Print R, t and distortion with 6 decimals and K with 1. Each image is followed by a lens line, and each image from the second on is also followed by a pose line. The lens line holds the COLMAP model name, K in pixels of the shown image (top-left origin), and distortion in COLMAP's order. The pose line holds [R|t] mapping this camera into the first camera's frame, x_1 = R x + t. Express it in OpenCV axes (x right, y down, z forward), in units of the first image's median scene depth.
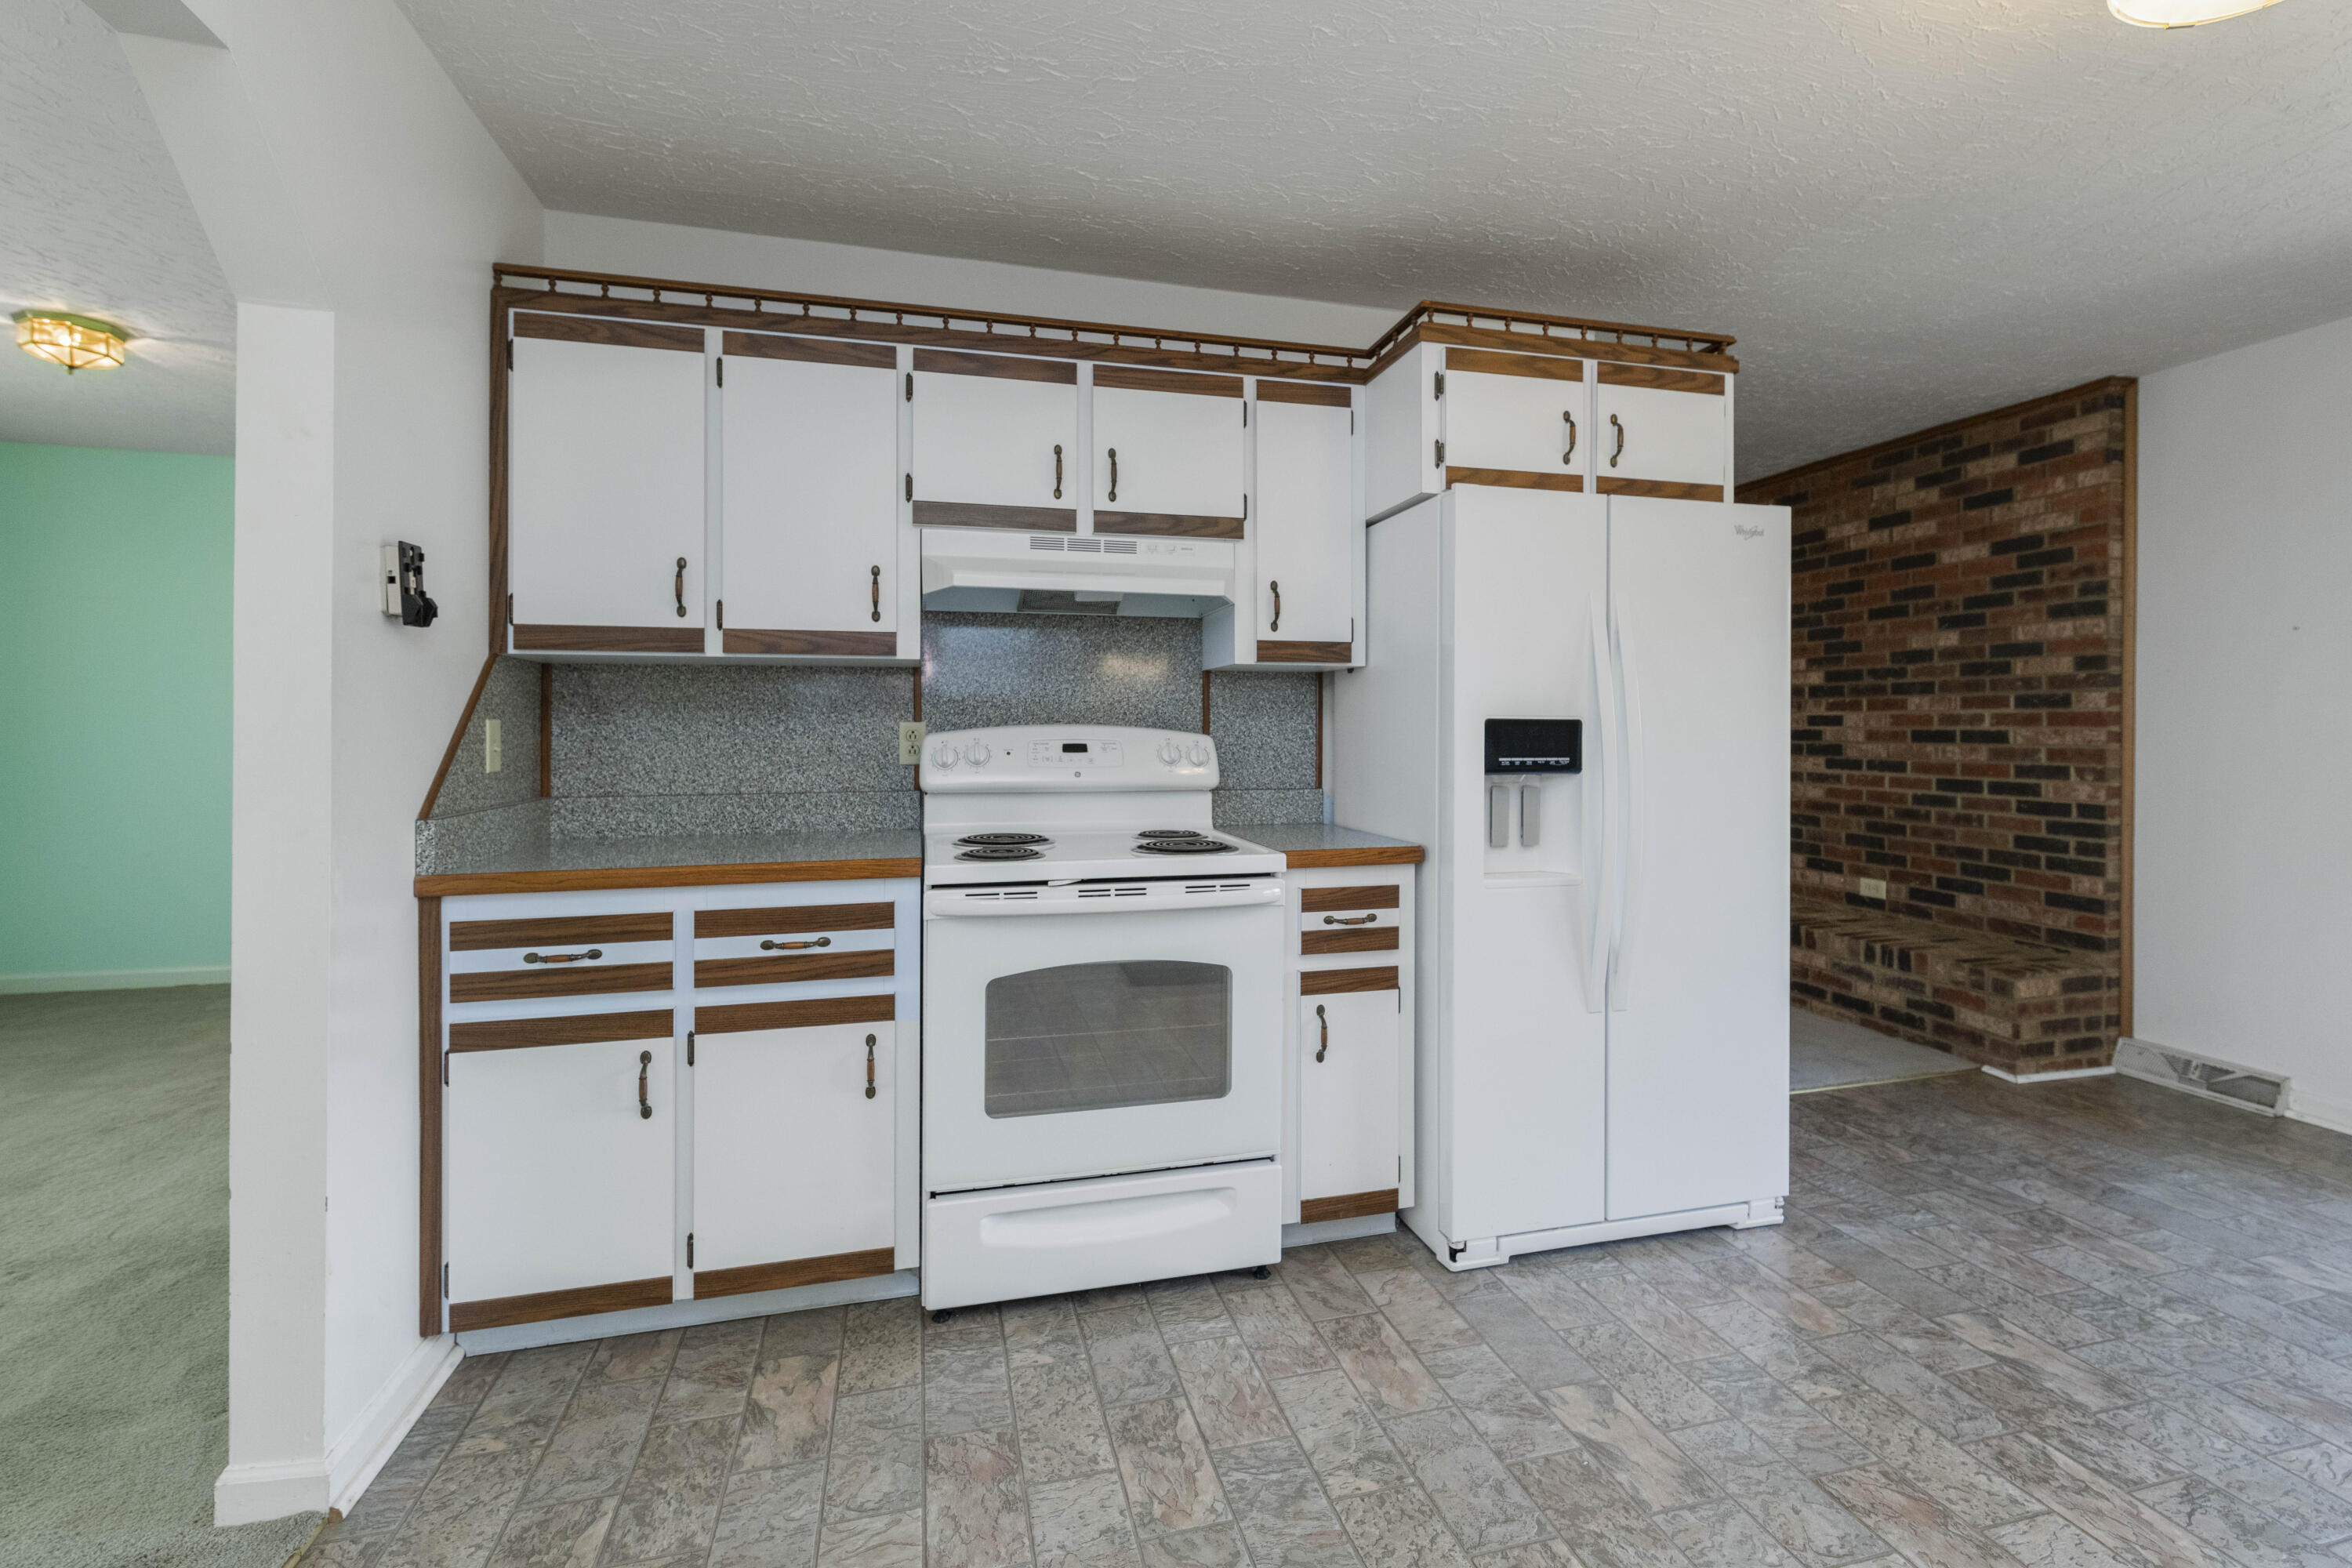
lens RADIAL K [[1012.5, 0, 1136.9], [0, 1012.5, 742.6], [0, 0, 1]] dist [0.008209, -0.000727]
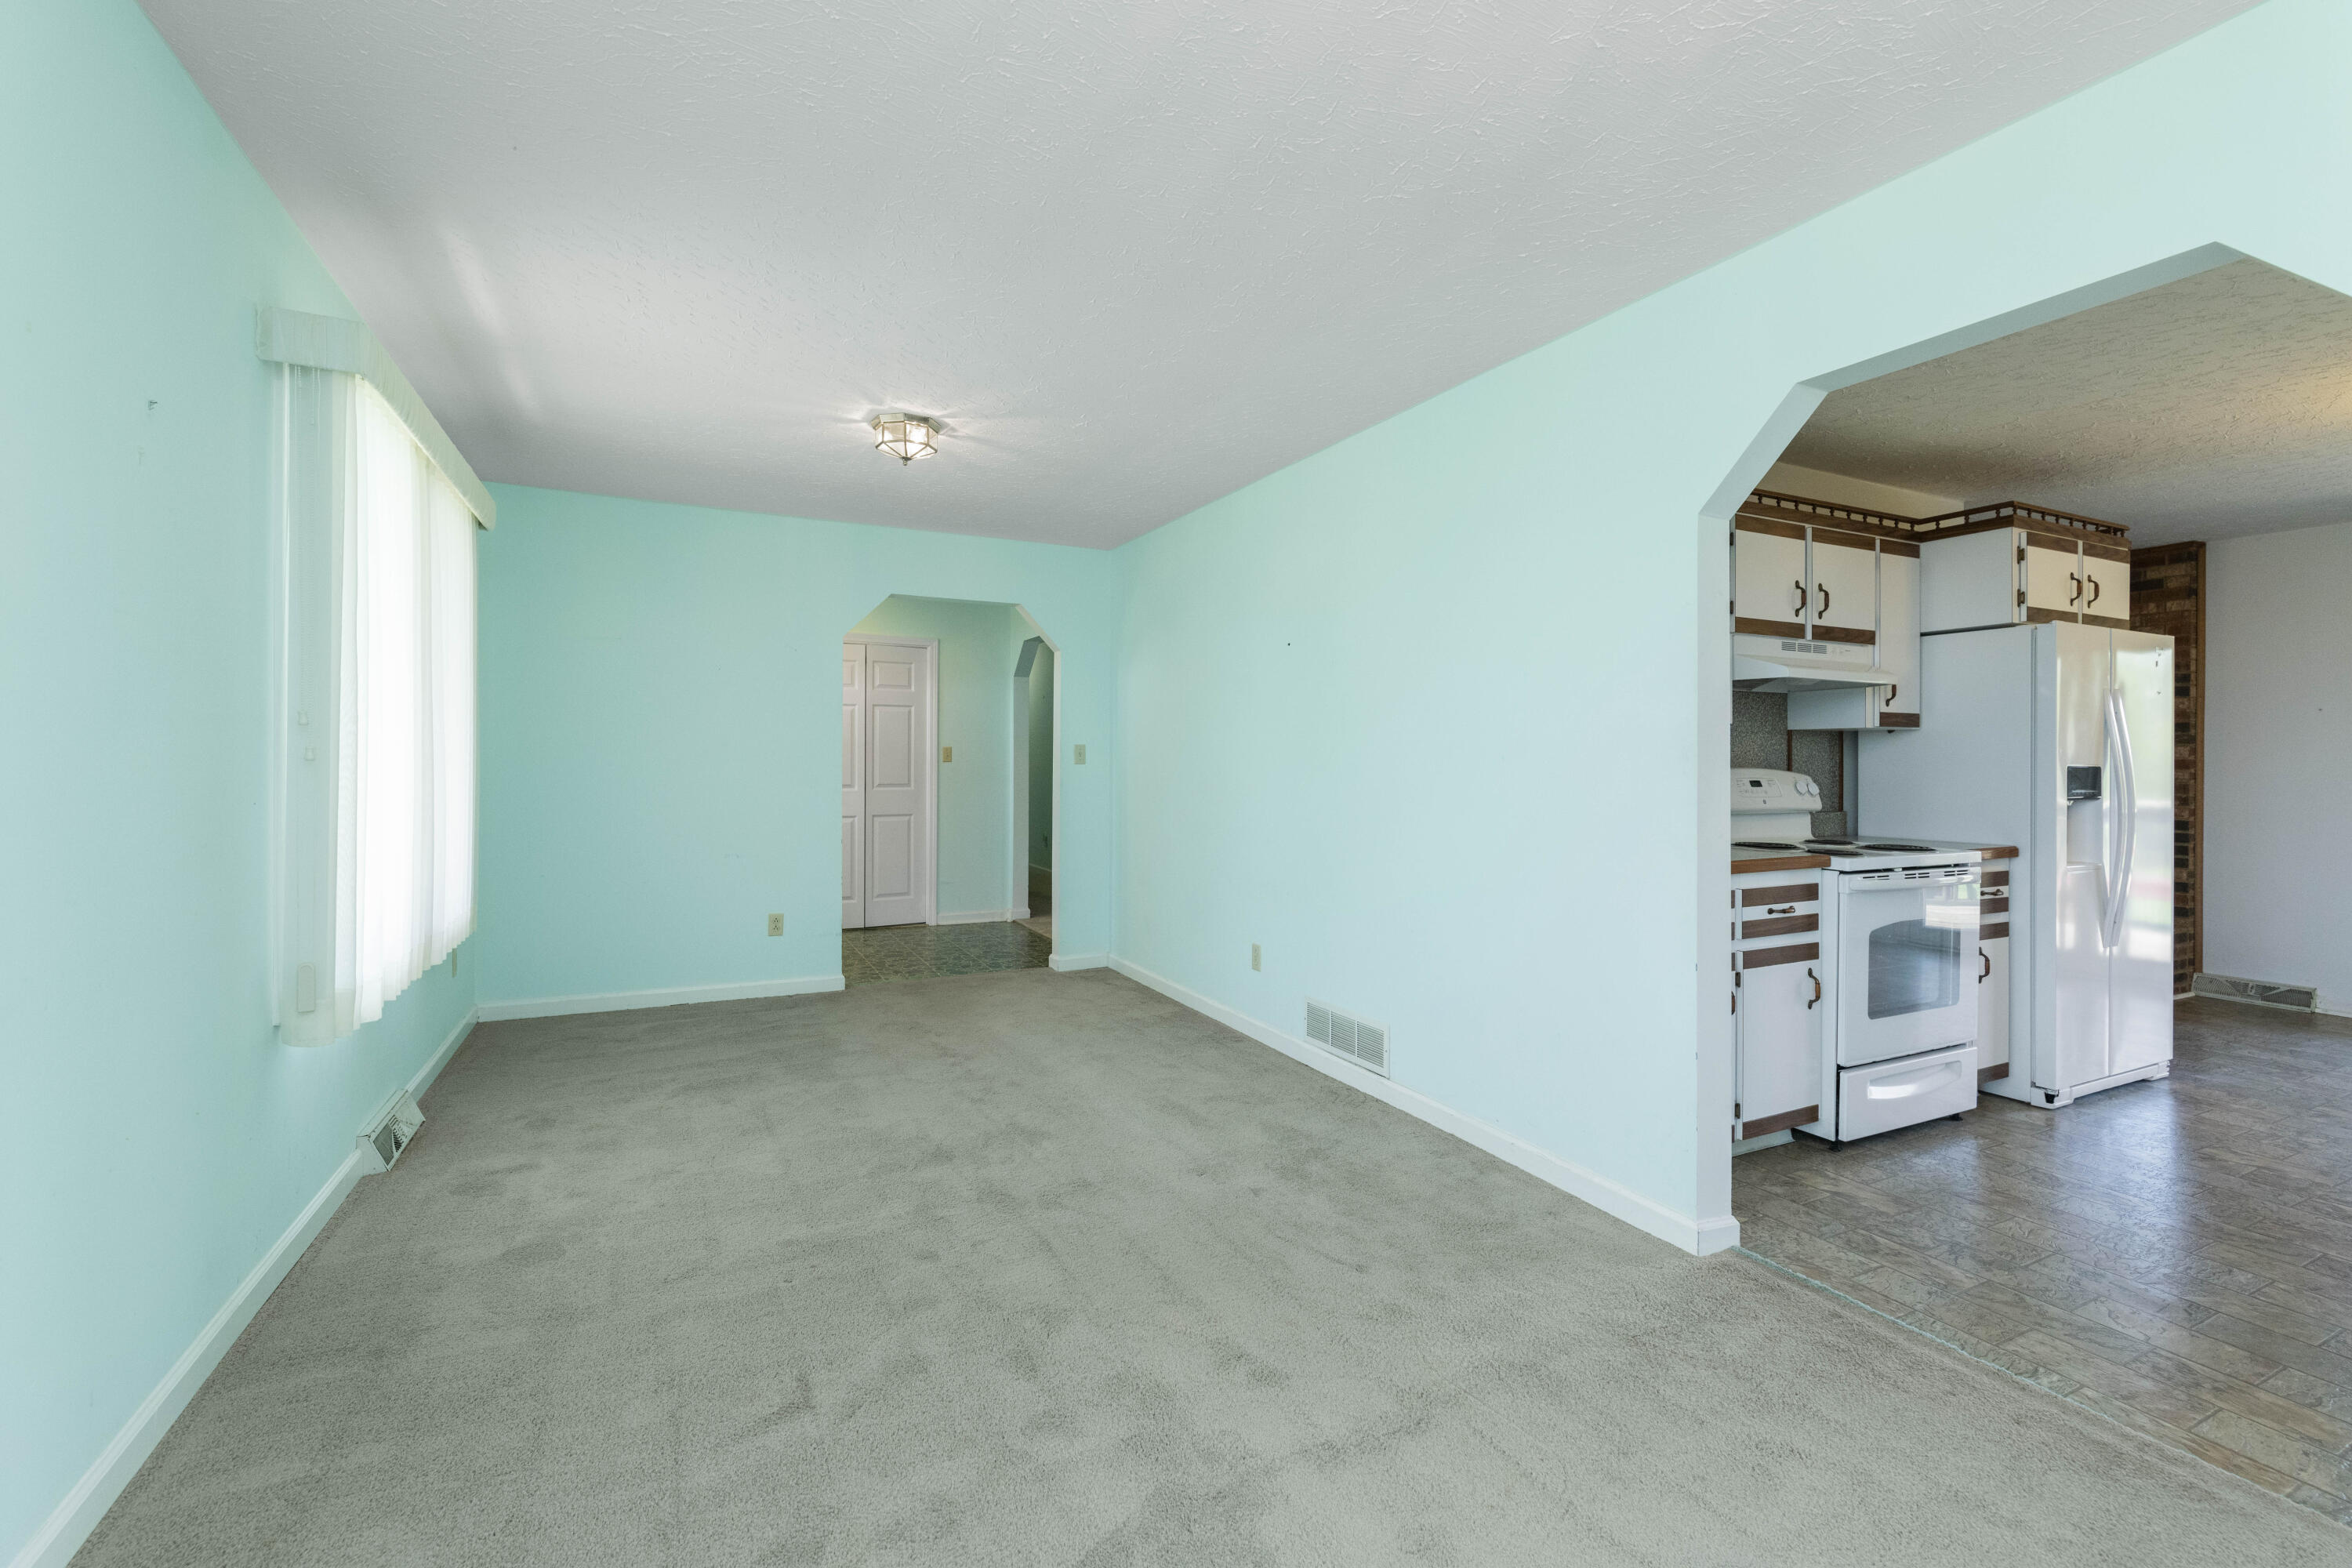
lens RADIAL K [[1012.5, 0, 1179.9], [0, 1012.5, 771.1], [0, 0, 1]] dist [0.008209, -0.000727]
pose [[0.978170, 0.003502, 0.207776, -1.246253], [-0.003049, 0.999992, -0.002497, -0.006843], [-0.207783, 0.001809, 0.978173, -0.265322]]
